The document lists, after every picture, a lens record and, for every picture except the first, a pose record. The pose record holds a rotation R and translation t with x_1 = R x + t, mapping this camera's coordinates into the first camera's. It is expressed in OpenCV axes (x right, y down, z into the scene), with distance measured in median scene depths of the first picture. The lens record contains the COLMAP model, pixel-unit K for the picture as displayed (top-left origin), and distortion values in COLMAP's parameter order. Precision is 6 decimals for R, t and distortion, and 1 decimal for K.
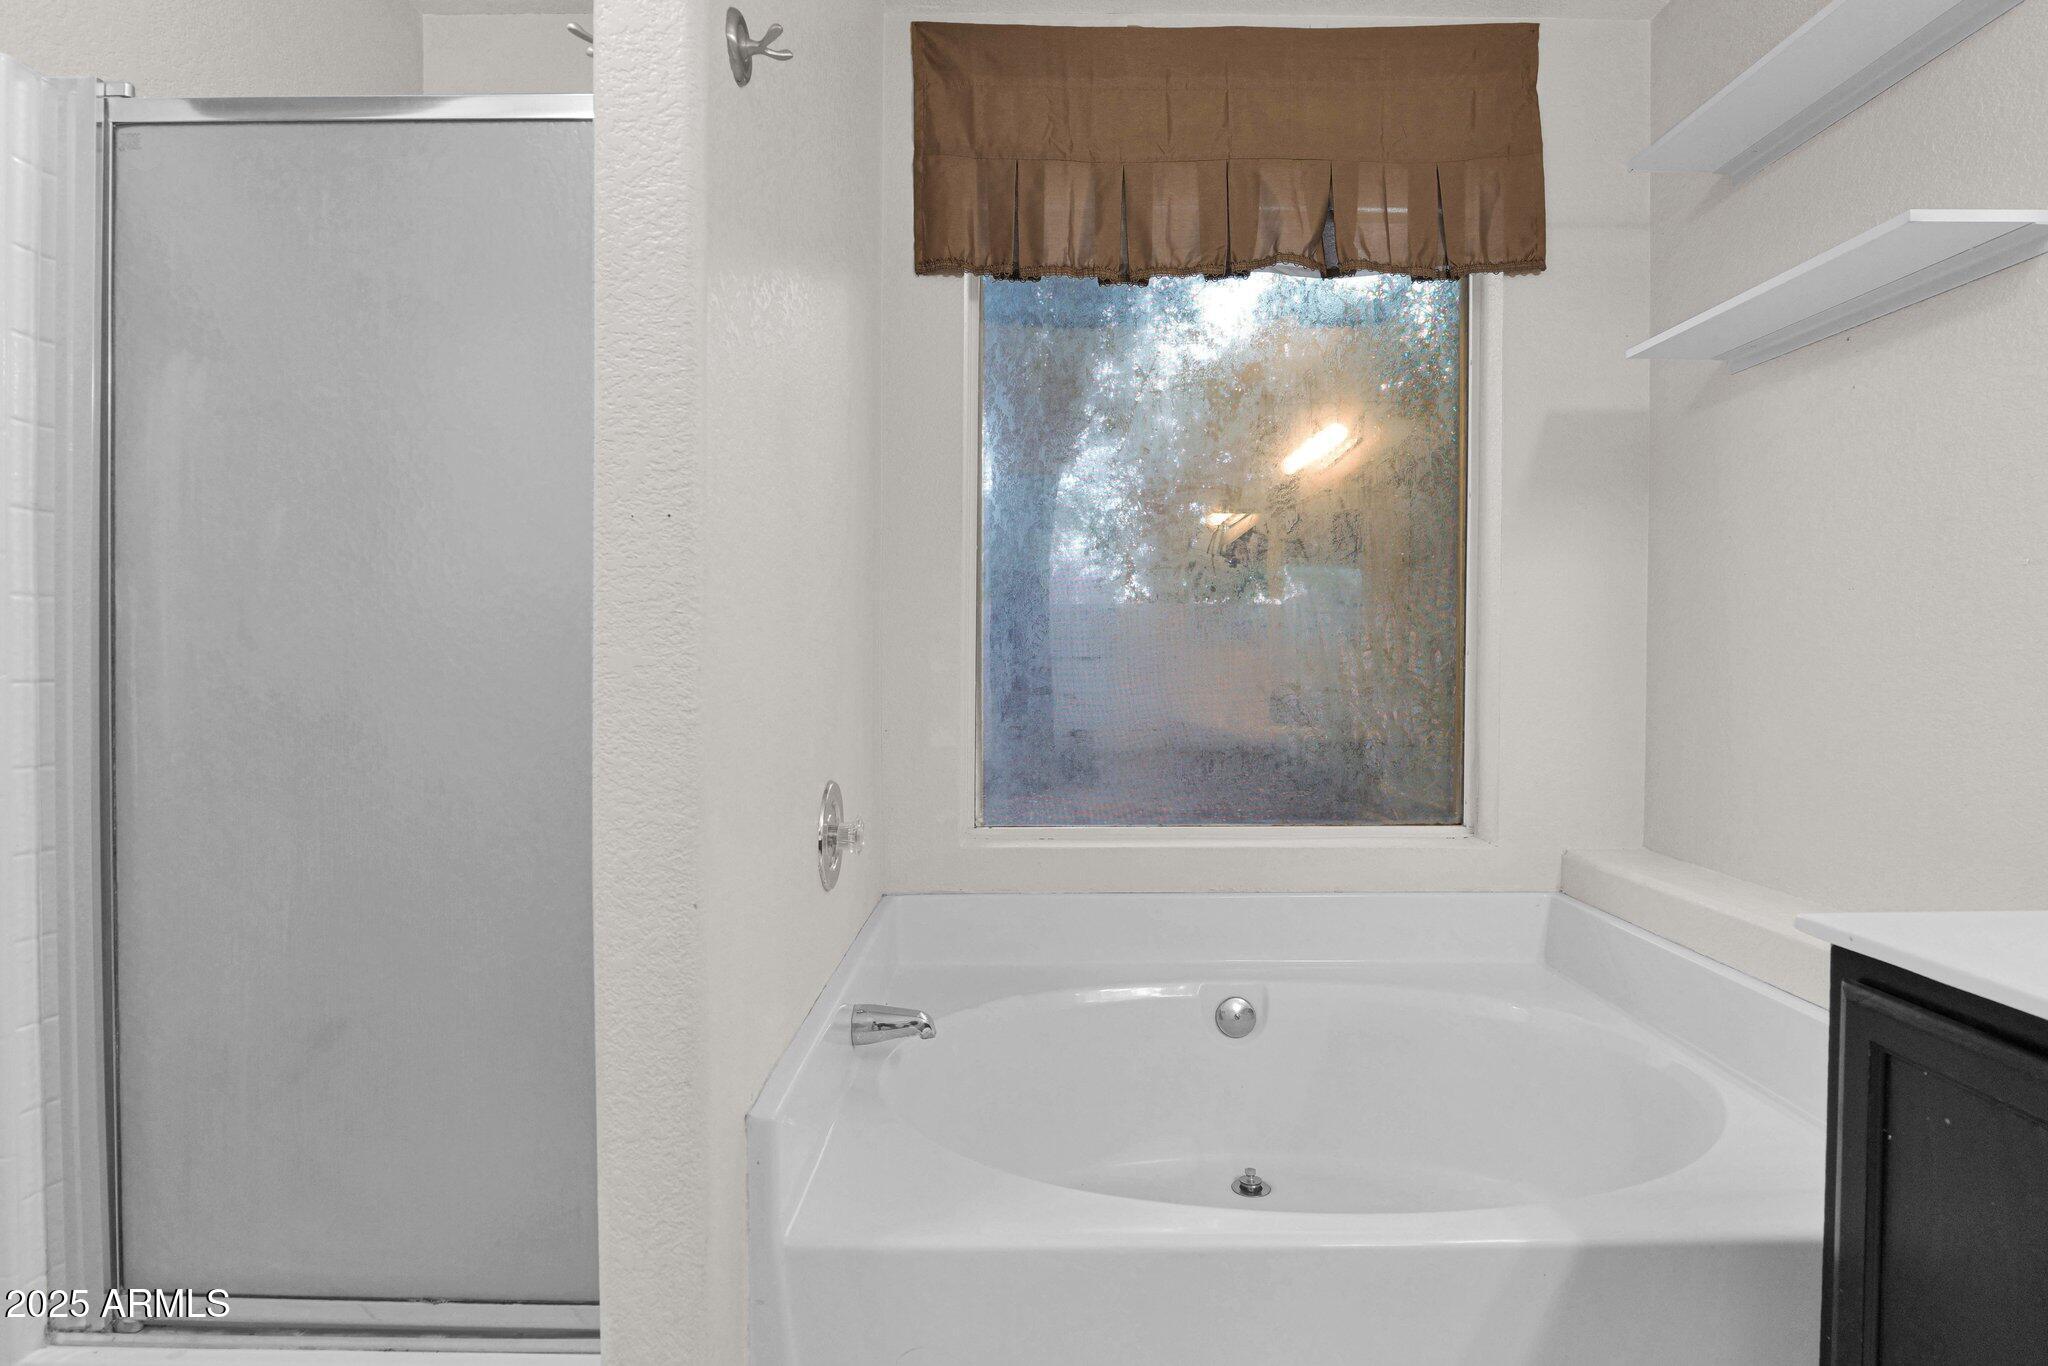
lens RADIAL K [[957.7, 0, 1026.0], [0, 957.7, 673.8], [0, 0, 1]] dist [-0.028567, 0.007615]
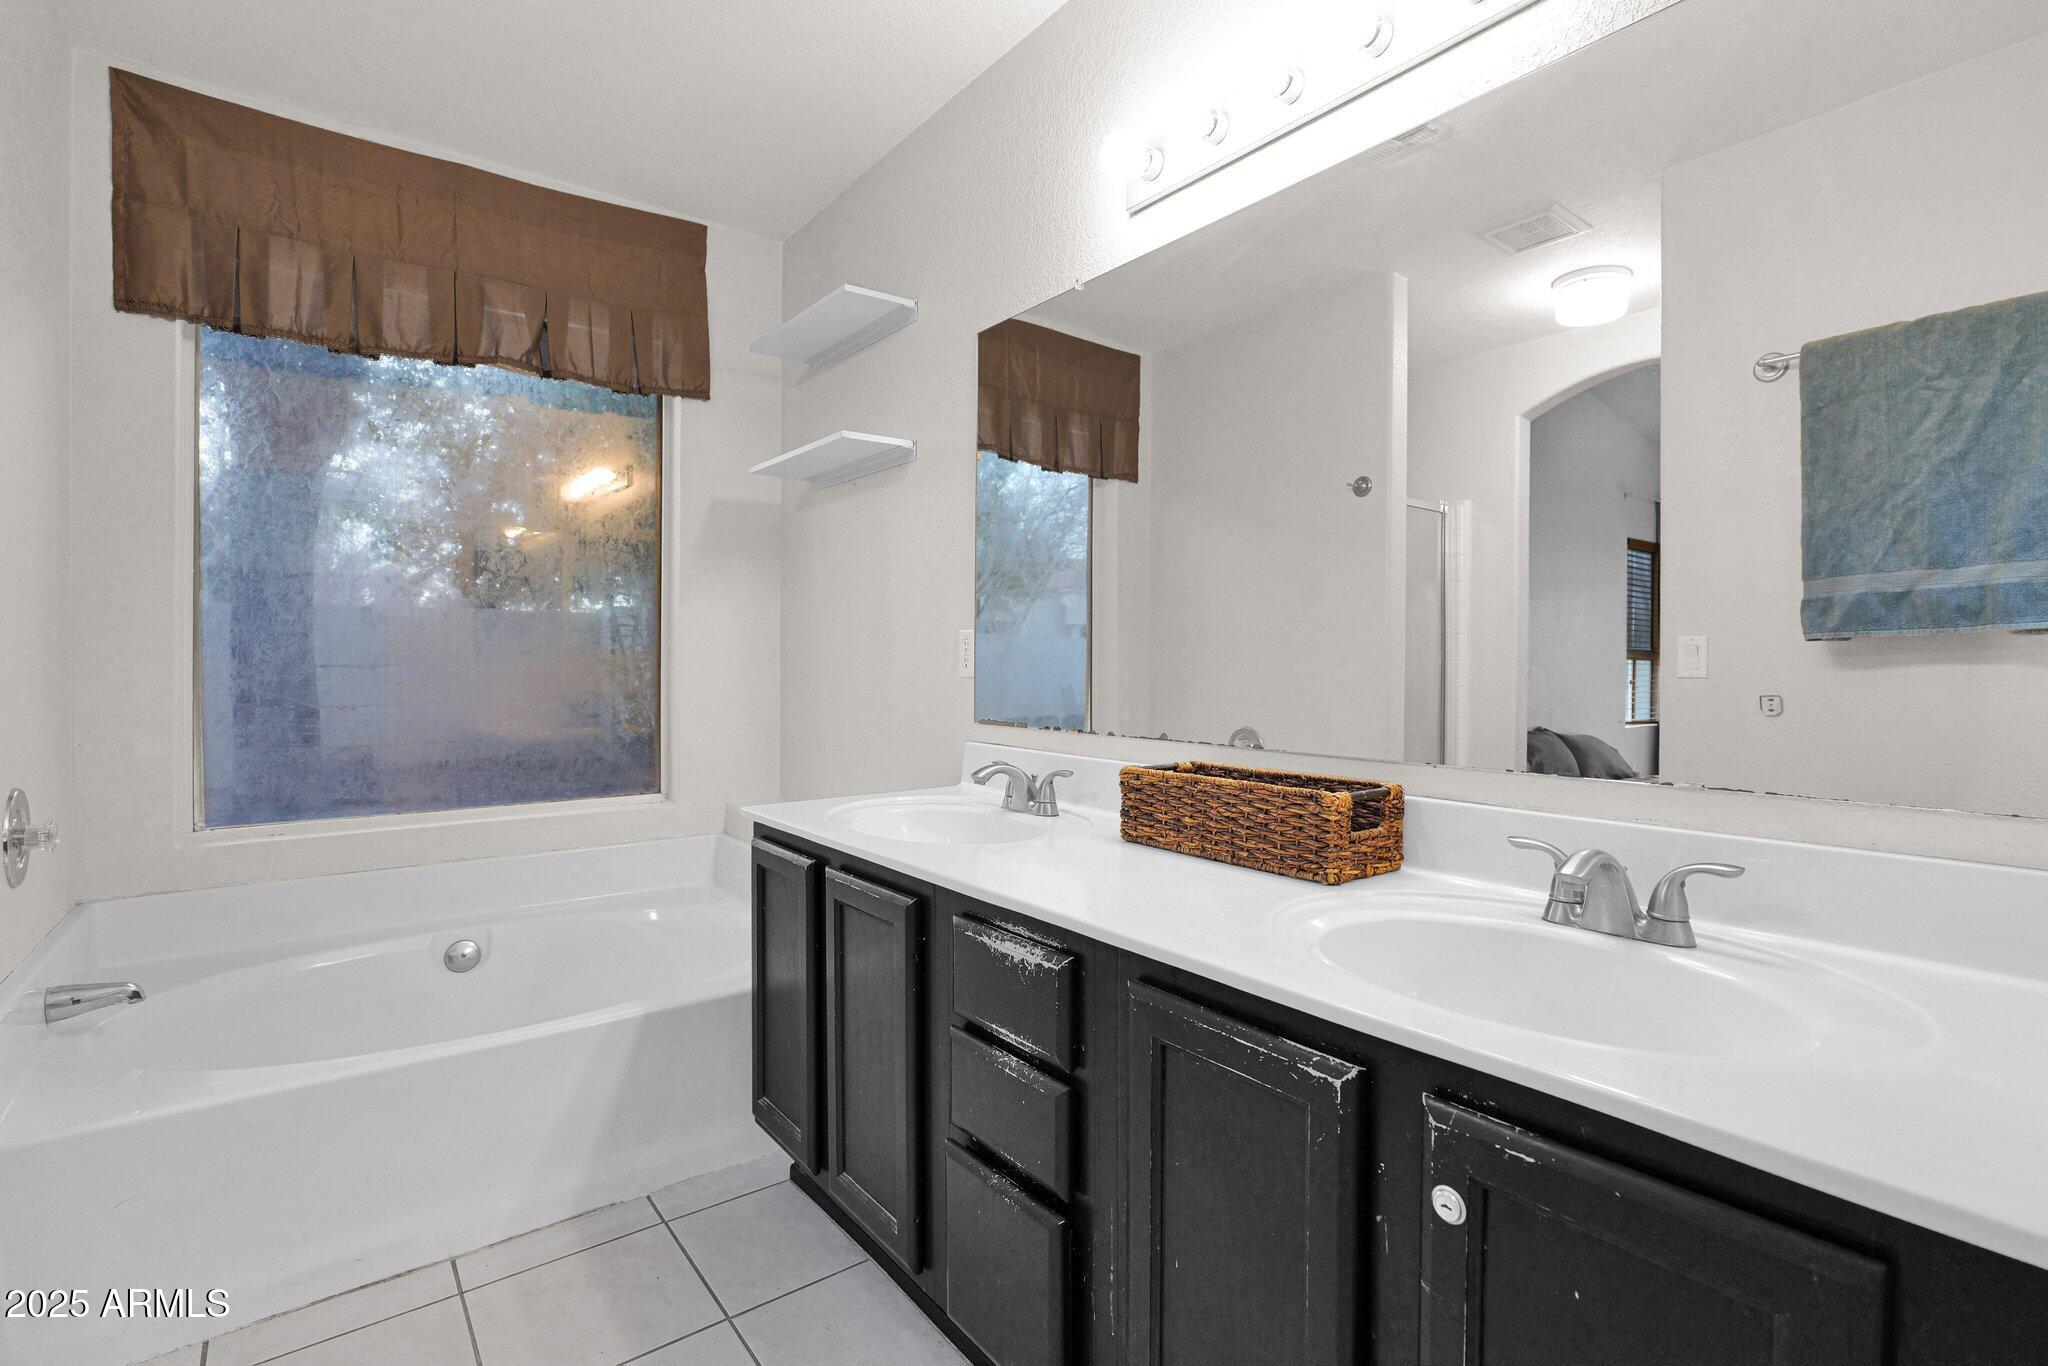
lens RADIAL K [[957.7, 0, 1033.7], [0, 957.7, 672.5], [0, 0, 1]] dist [-0.028567, 0.007615]
pose [[0.789703, -0.008150, 0.613435, 0.047731], [0.011686, 0.999930, -0.001760, -0.005228], [-0.613378, 0.008558, 0.789743, -0.434619]]
